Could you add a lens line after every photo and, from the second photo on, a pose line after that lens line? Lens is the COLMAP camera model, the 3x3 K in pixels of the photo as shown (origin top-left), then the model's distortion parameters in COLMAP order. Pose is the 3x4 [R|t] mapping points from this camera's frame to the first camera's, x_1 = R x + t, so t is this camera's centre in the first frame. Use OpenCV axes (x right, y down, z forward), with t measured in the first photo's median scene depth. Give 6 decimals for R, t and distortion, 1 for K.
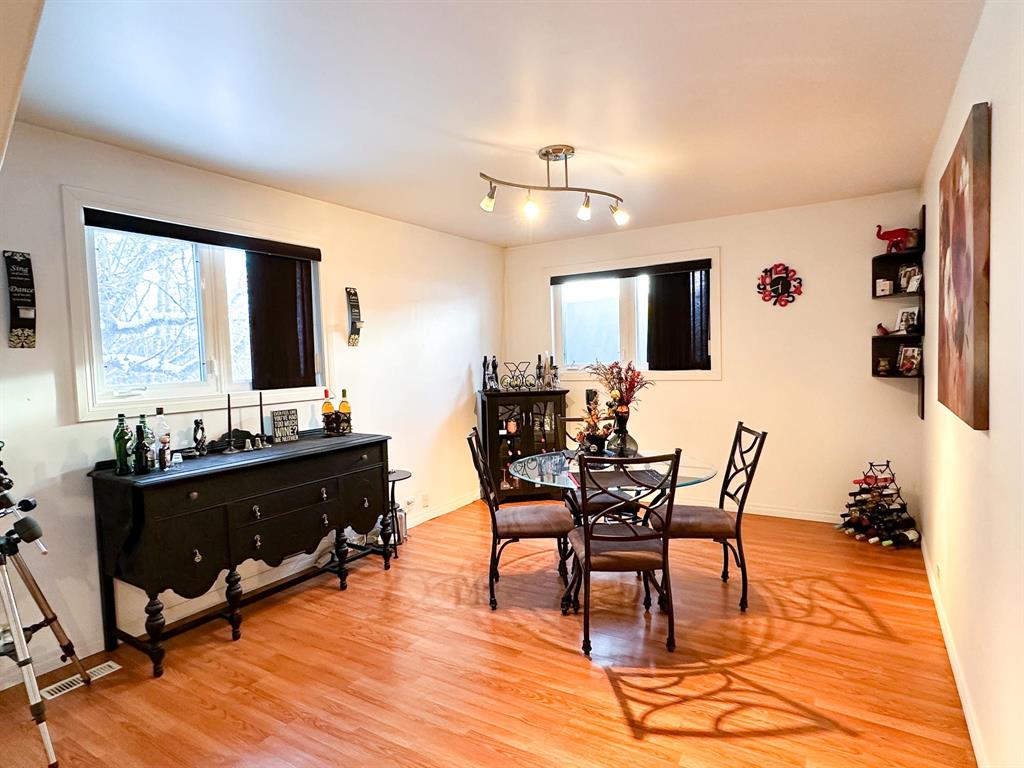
lens RADIAL K [[570.0, 0, 509.6], [0, 570.0, 390.3], [0, 0, 1]] dist [-0.002931, 0.000465]
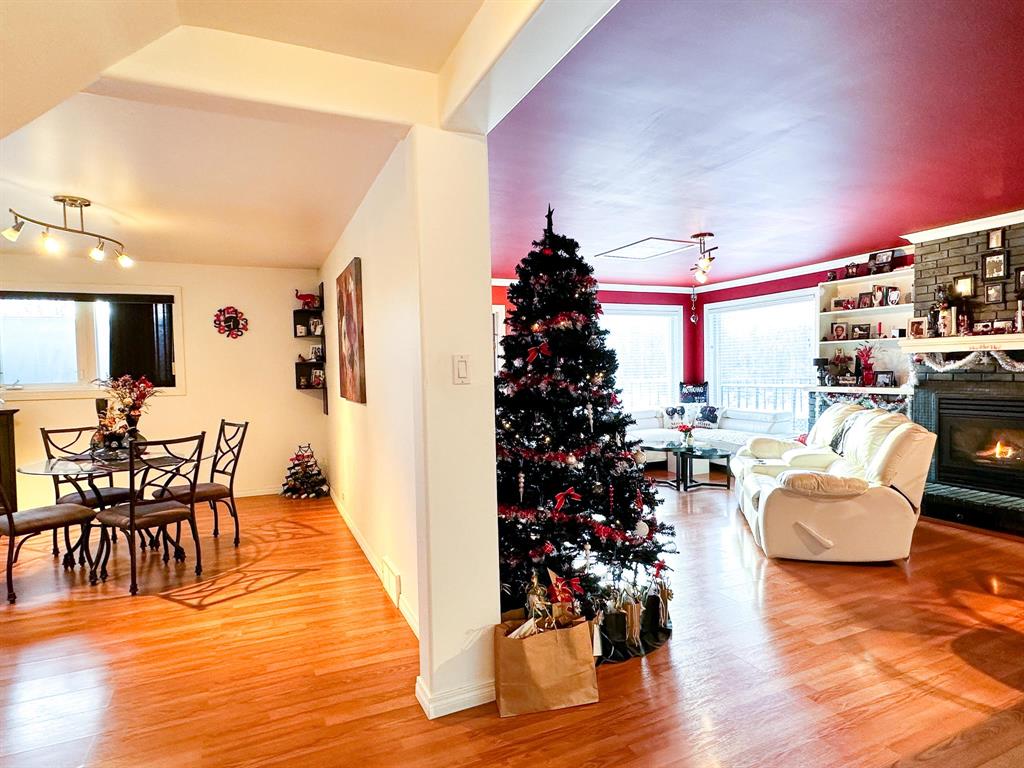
lens RADIAL K [[570.0, 0, 509.6], [0, 570.0, 390.3], [0, 0, 1]] dist [-0.002931, 0.000465]
pose [[0.560059, -0.010902, 0.828381, -0.380269], [0.053215, 0.998322, -0.022839, 0.055818], [-0.826742, 0.056874, 0.559699, -0.394052]]
